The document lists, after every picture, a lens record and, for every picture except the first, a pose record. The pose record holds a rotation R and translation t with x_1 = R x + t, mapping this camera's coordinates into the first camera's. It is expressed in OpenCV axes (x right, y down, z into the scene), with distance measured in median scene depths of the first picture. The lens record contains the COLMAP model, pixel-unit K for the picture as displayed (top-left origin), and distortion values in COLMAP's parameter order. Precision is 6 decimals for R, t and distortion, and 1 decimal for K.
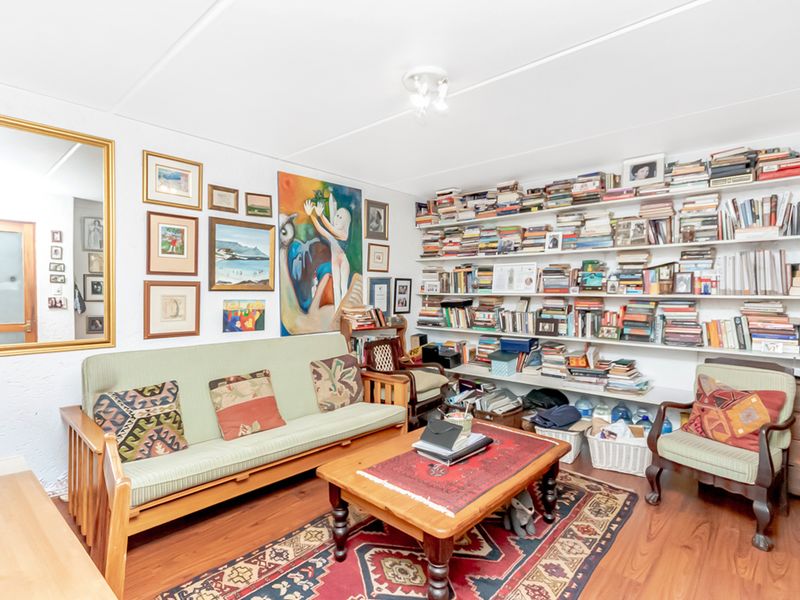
lens RADIAL K [[423.9, 0, 401.6], [0, 423.9, 296.7], [0, 0, 1]] dist [0.006751, 0.000480]
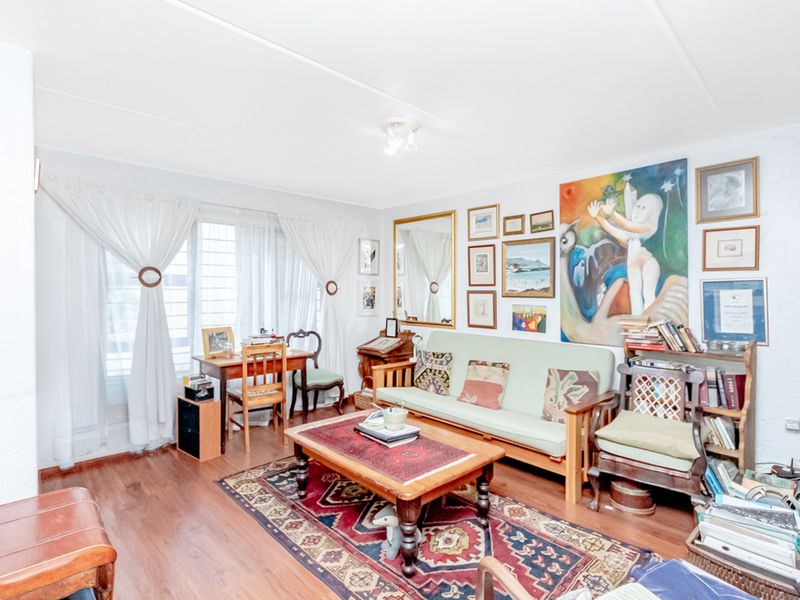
lens RADIAL K [[423.9, 0, 401.6], [0, 423.9, 296.7], [0, 0, 1]] dist [0.006751, 0.000480]
pose [[-0.078000, 0.006510, -0.996932, 0.807186], [-0.020184, 0.999763, 0.008108, -0.017606], [0.996749, 0.020755, -0.077850, 0.708124]]
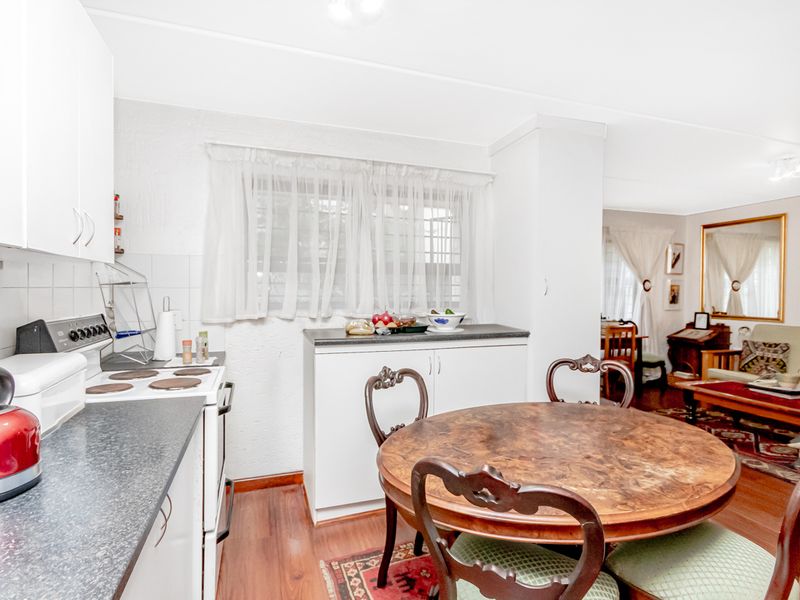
lens RADIAL K [[423.9, 0, 401.6], [0, 423.9, 296.7], [0, 0, 1]] dist [0.006751, 0.000480]
pose [[-0.485076, 0.002173, -0.874469, 1.377482], [-0.028697, 0.999419, 0.018402, 0.011105], [0.874001, 0.034021, -0.484732, 0.337732]]
